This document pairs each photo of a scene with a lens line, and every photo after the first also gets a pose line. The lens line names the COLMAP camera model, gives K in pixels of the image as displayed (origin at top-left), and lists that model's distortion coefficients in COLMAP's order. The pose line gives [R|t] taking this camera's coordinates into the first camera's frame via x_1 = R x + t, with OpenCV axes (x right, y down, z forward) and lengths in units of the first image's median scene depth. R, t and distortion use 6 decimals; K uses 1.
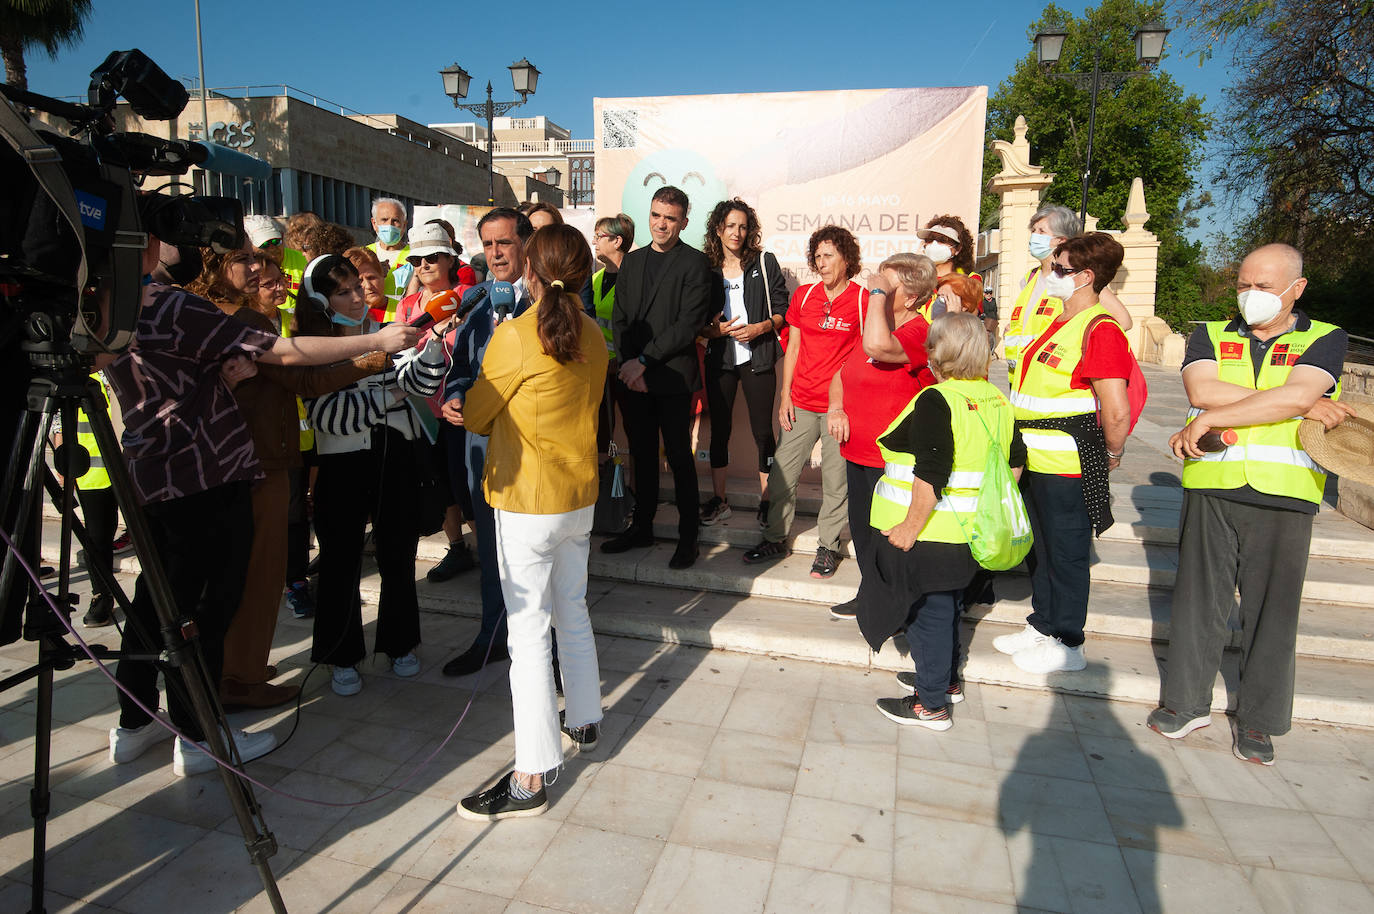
lens RADIAL K [[789.1, 0, 724.8], [0, 789.1, 423.8], [0, 0, 1]] dist [-0.005919, -0.005633]
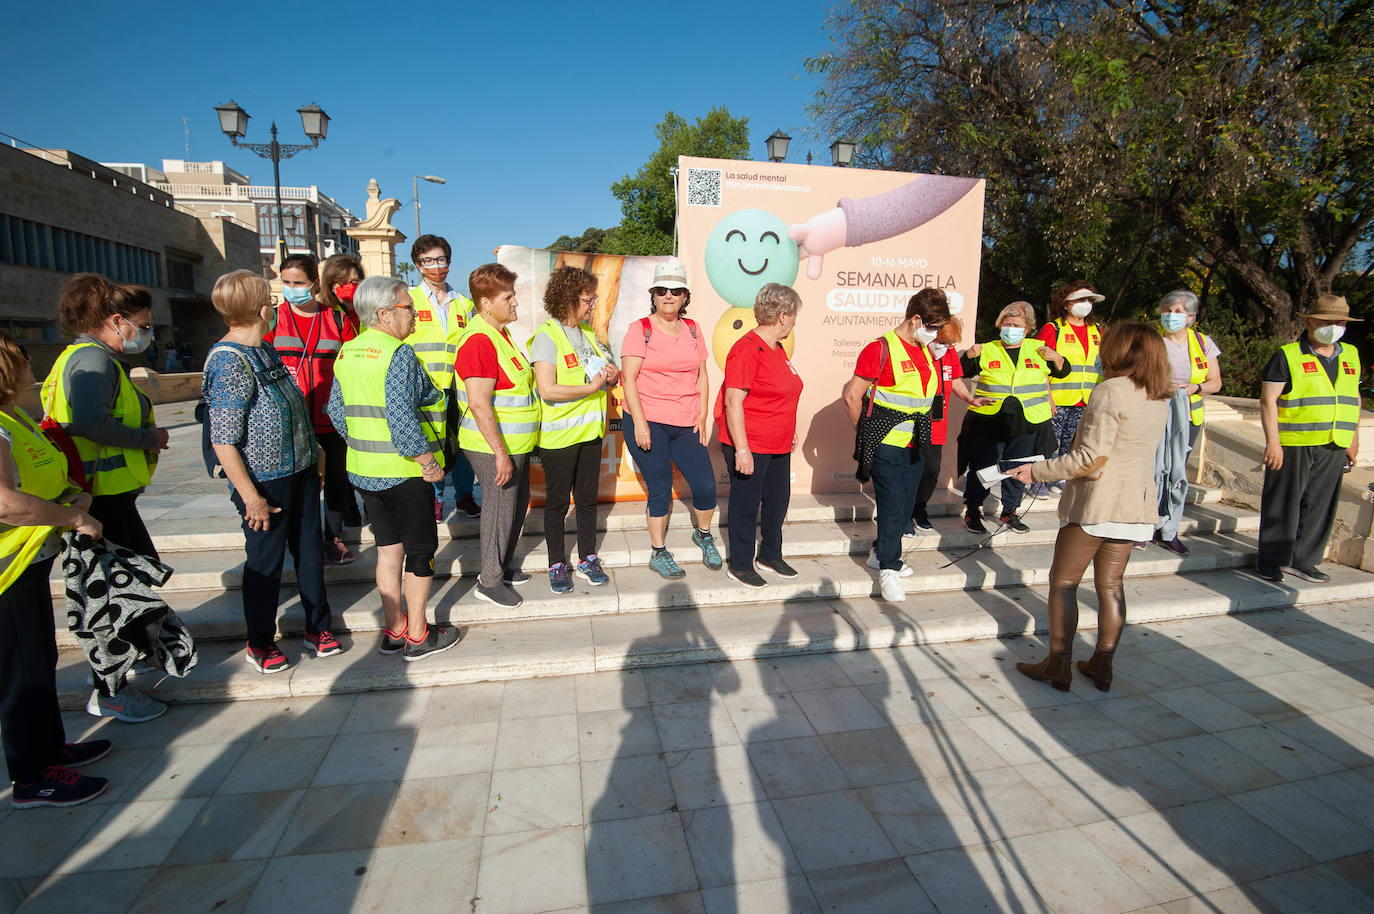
lens RADIAL K [[632.6, 0, 675.2], [0, 632.6, 460.0], [0, 0, 1]] dist [-0.033761, -0.002986]
pose [[0.912163, -0.085705, 0.400767, -0.088419], [0.069951, 0.996098, 0.053807, -0.007642], [-0.403814, -0.021047, 0.914599, 0.034543]]
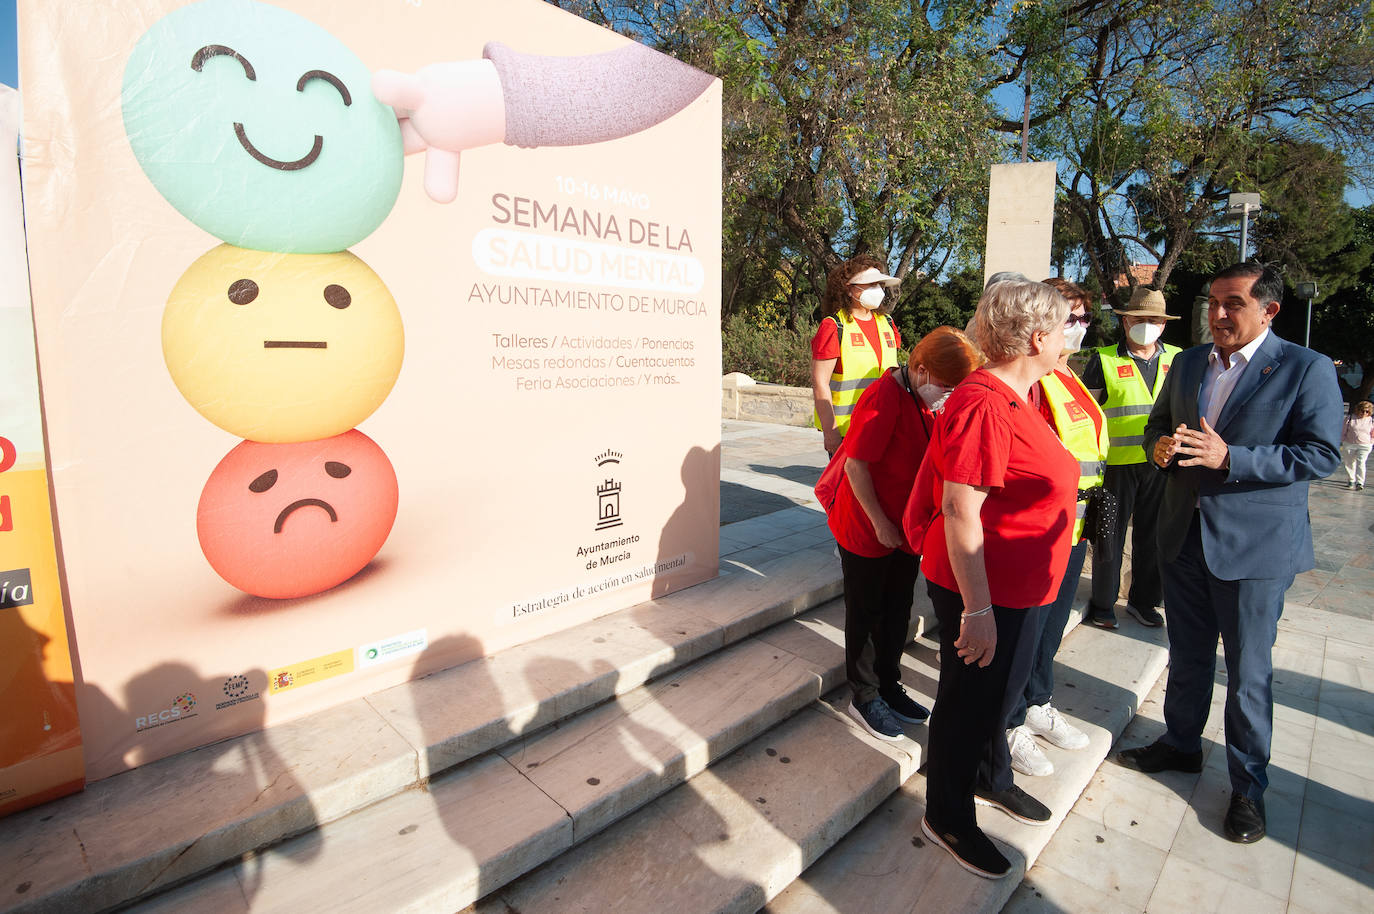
lens RADIAL K [[683.8, 0, 730.3], [0, 683.8, 419.6], [0, 0, 1]] dist [-0.029709, -0.007069]
pose [[0.491227, -0.106691, 0.864473, -0.045216], [0.116662, 0.991587, 0.056087, -0.017295], [-0.863184, 0.073300, 0.499541, 0.096997]]
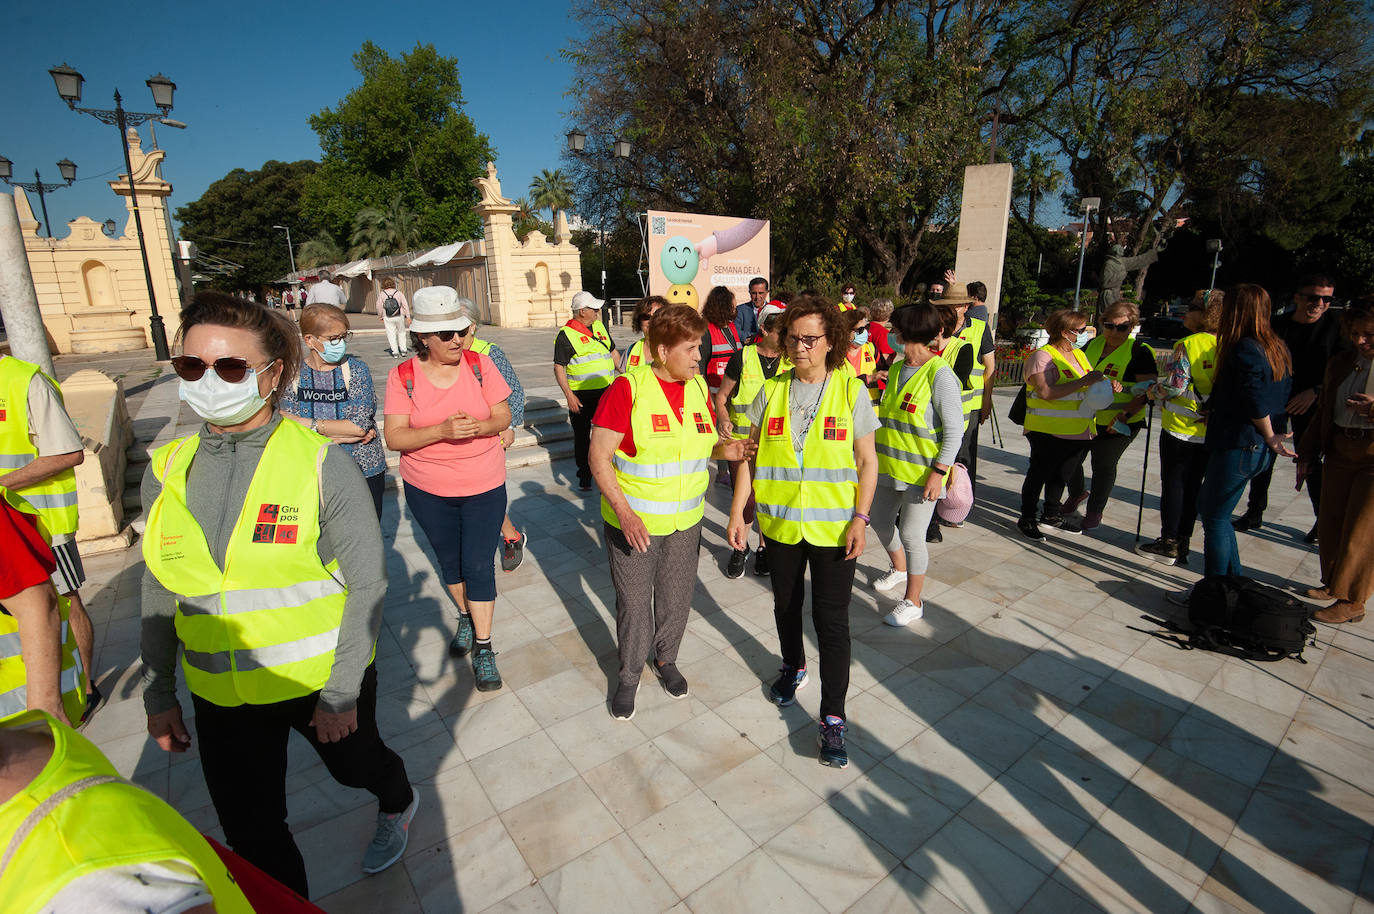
lens RADIAL K [[639.1, 0, 683.0], [0, 639.1, 461.1], [0, 0, 1]] dist [-0.039965, 0.000039]
pose [[0.632803, -0.224786, 0.740966, -0.250519], [0.131019, 0.974220, 0.183654, -0.007977], [-0.763147, -0.019136, 0.645941, -0.034072]]
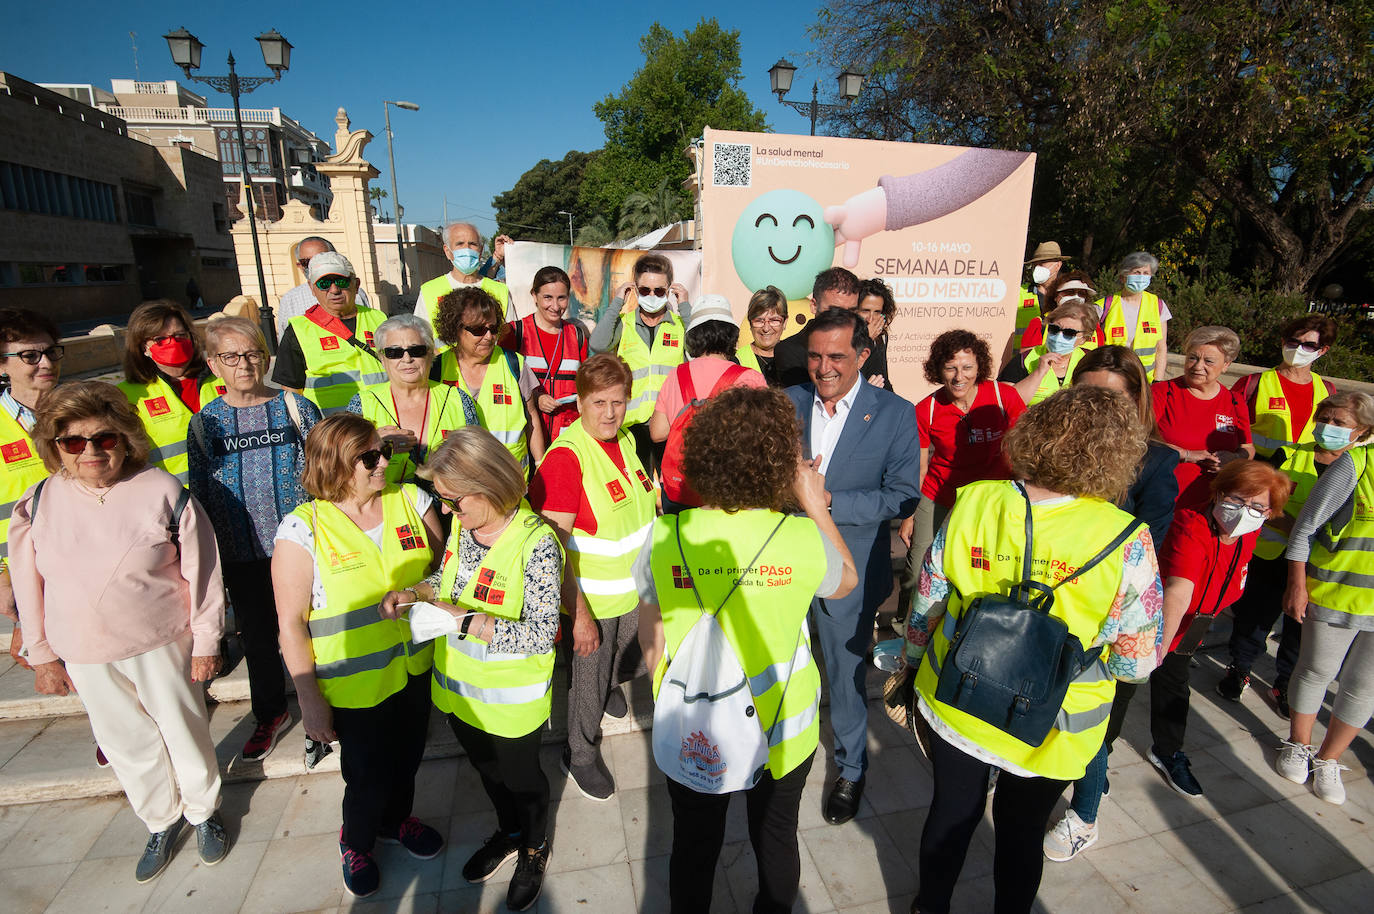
lens RADIAL K [[632.6, 0, 674.2], [0, 632.6, 461.0], [0, 0, 1]] dist [-0.033761, -0.002986]
pose [[0.903070, -0.135379, 0.407600, -0.089703], [0.073496, 0.983736, 0.163899, -0.023938], [-0.423159, -0.118055, 0.898331, 0.048221]]
